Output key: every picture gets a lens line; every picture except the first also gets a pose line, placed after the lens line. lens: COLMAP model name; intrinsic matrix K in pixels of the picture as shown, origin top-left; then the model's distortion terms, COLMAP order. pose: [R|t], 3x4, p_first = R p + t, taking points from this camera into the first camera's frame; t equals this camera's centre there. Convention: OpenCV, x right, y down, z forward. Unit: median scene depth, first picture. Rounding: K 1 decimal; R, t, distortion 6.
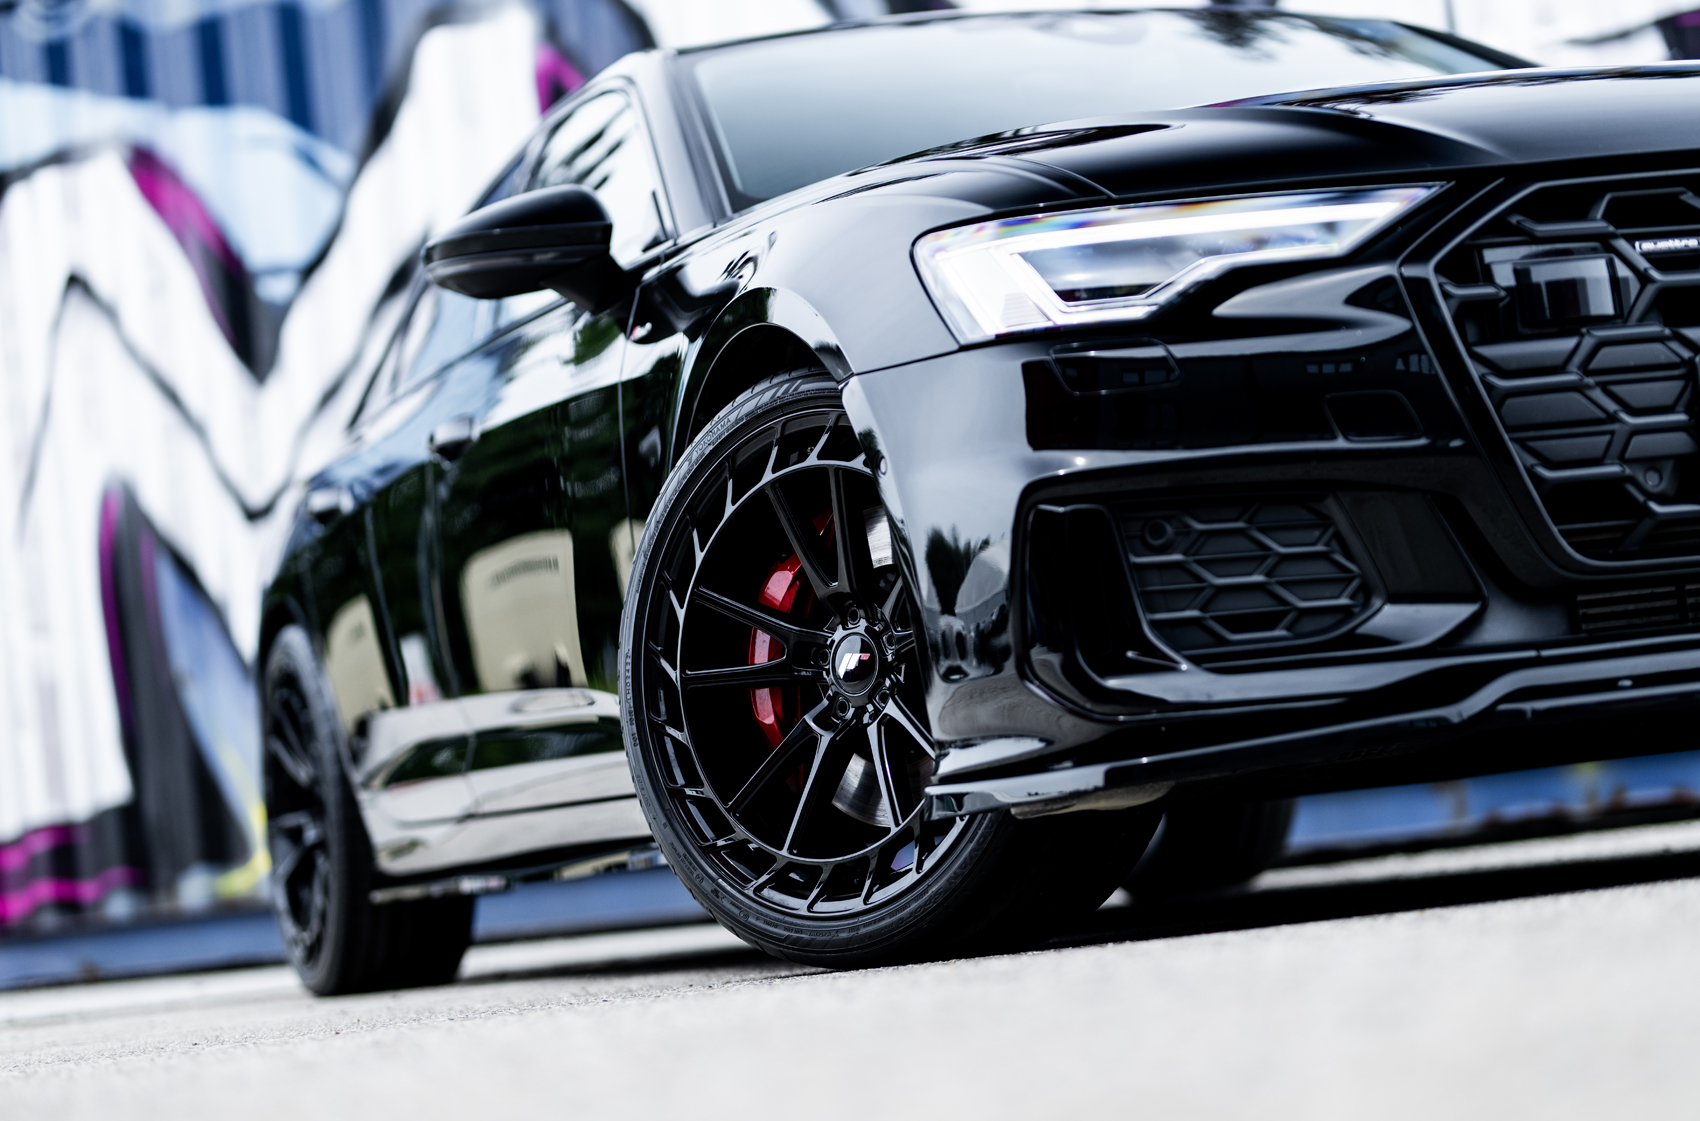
lens RADIAL K [[3988.9, 0, 850.0], [0, 3988.9, 560.5], [0, 0, 1]] dist [-0.005926, -0.268503]
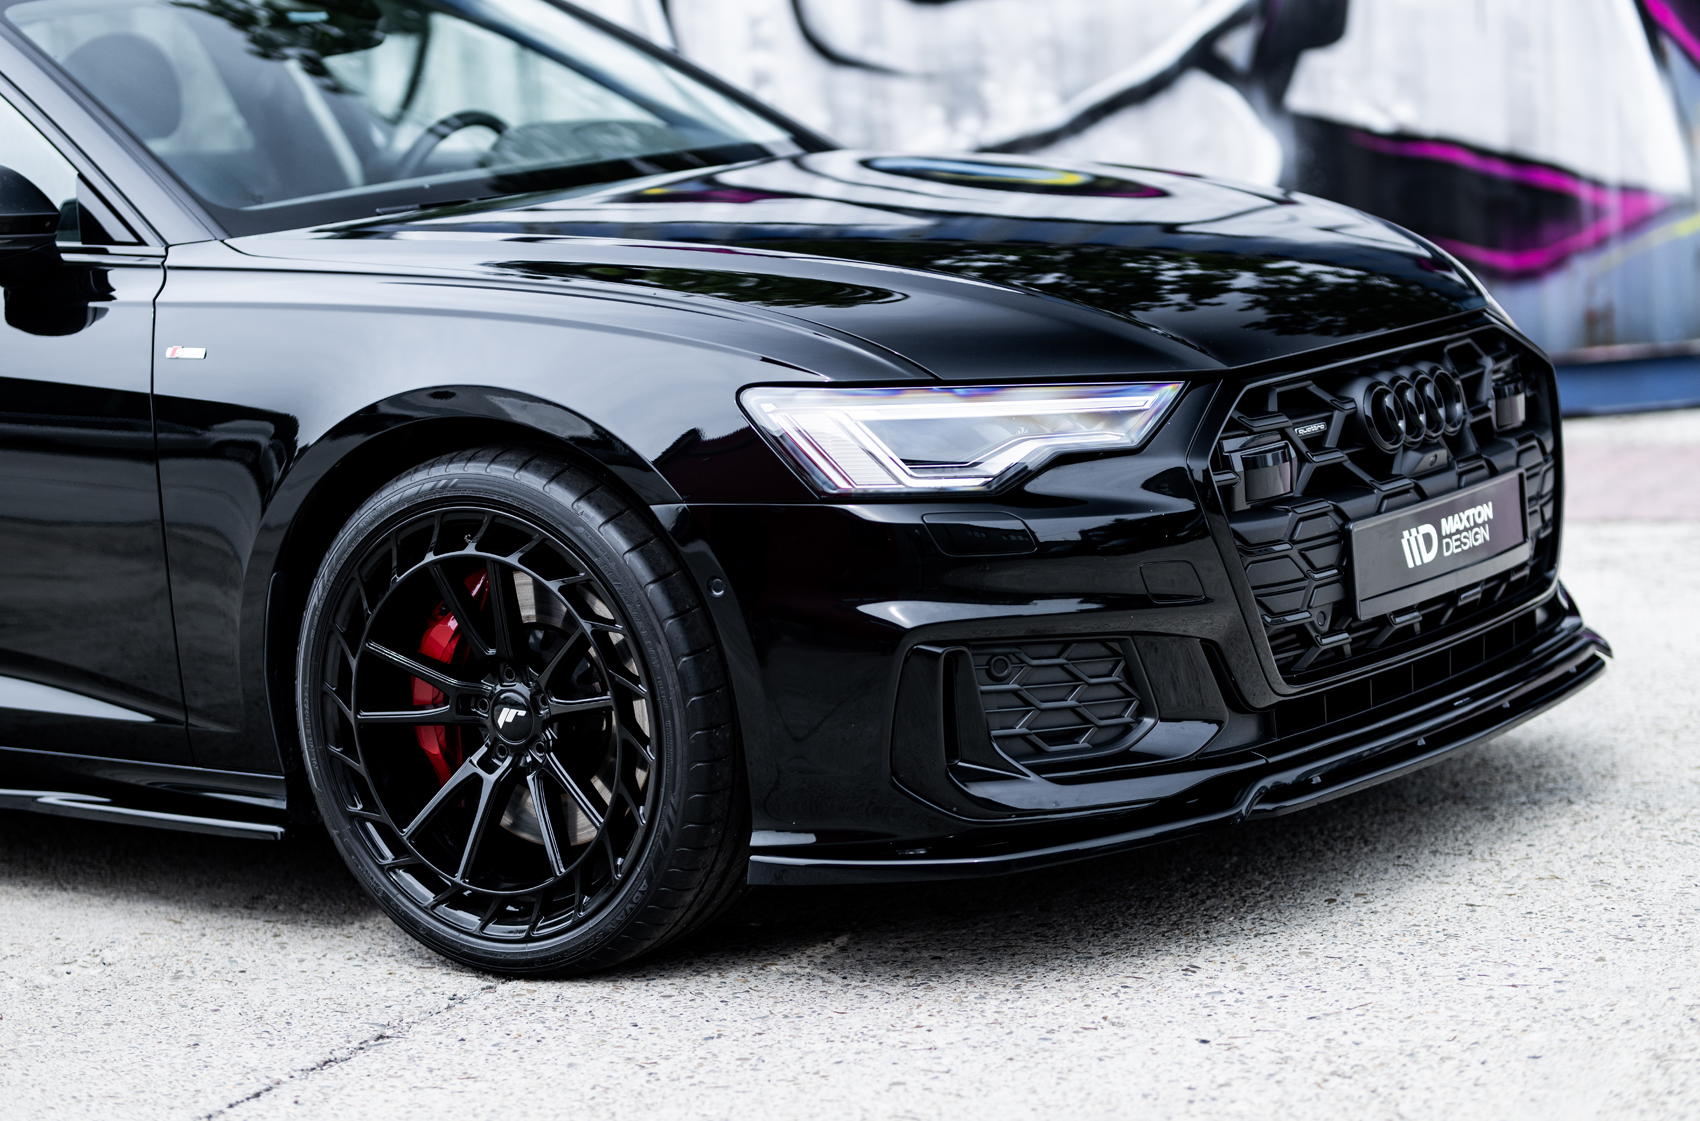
lens RADIAL K [[3988.9, 0, 850.0], [0, 3988.9, 560.5], [0, 0, 1]] dist [-0.005926, -0.268503]
pose [[0.808810, -0.024904, 0.587542, -0.680165], [-0.069120, 0.988152, 0.137036, -0.203769], [-0.583993, -0.151447, 0.797506, 0.038819]]
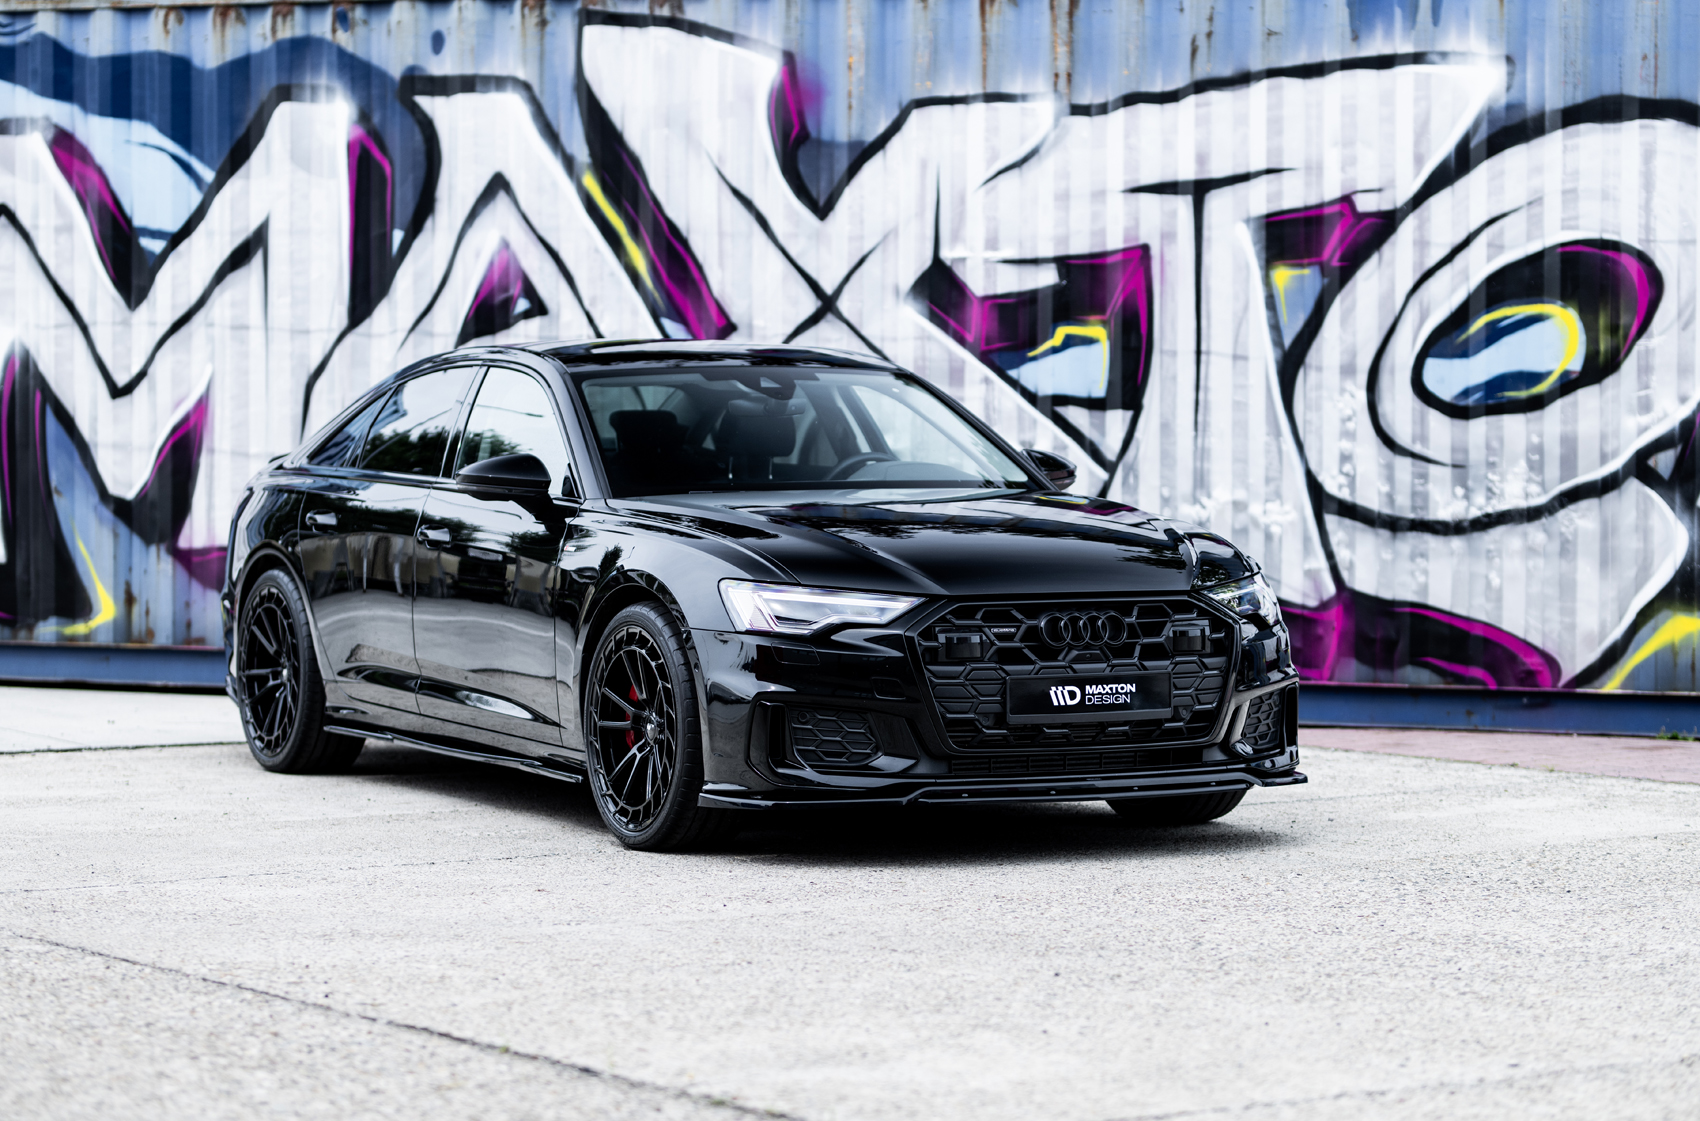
lens RADIAL K [[4462.5, 0, 843.1], [0, 4462.5, 528.1], [0, 0, 1]] dist [-0.014965, -0.019913]
pose [[0.980998, 0.114900, 0.156338, -0.376220], [-0.129814, 0.987557, 0.088764, -0.397279], [-0.144194, -0.107372, 0.983707, -1.922505]]
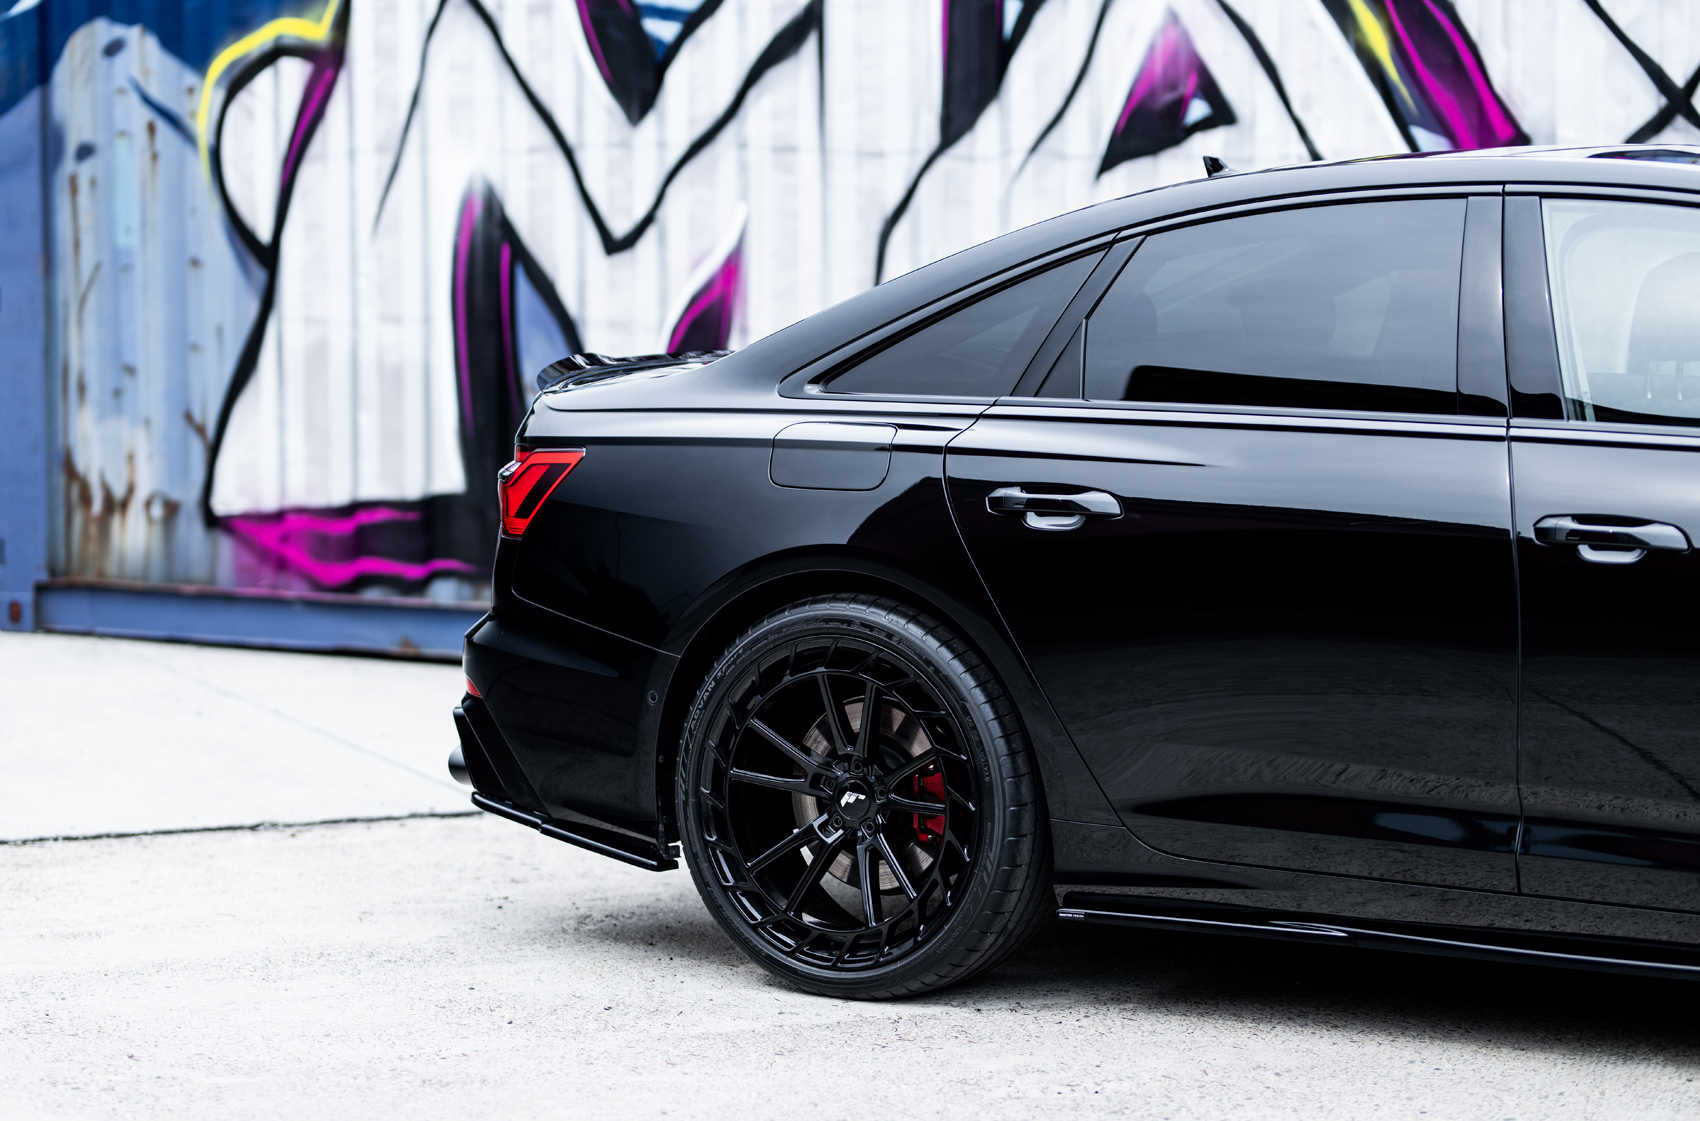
lens RADIAL K [[4360.5, 0, 762.2], [0, 4360.5, 559.0], [0, 0, 1]] dist [-0.033632, -0.000476]
pose [[0.992749, 0.116314, -0.030332, -0.183813], [-0.110239, 0.981584, 0.156016, -0.305830], [0.047920, -0.151541, 0.987289, -0.354117]]
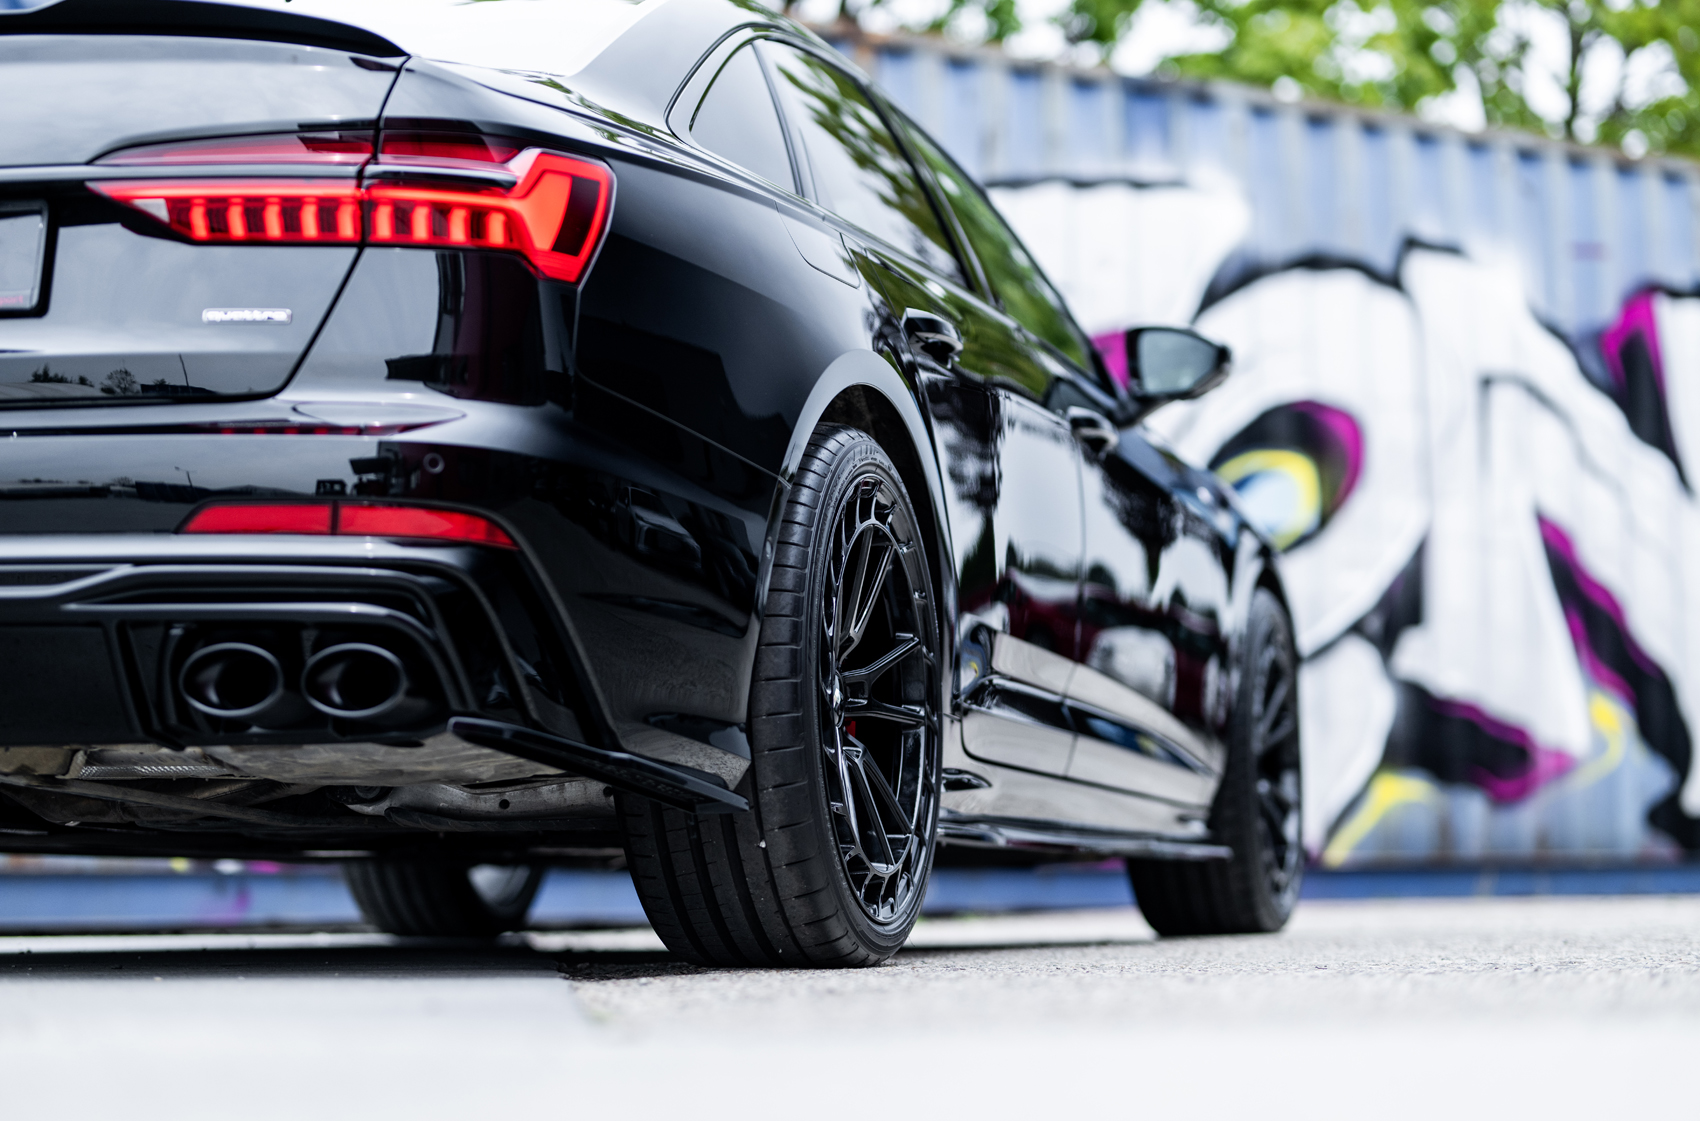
lens RADIAL K [[3988.9, 0, 850.0], [0, 3988.9, 560.5], [0, 0, 1]] dist [-0.005926, -0.268503]
pose [[0.341529, 0.196794, 0.919038, -2.424283], [-0.089064, 0.980210, -0.176795, 0.408684], [-0.935642, -0.021472, 0.352297, 1.099938]]
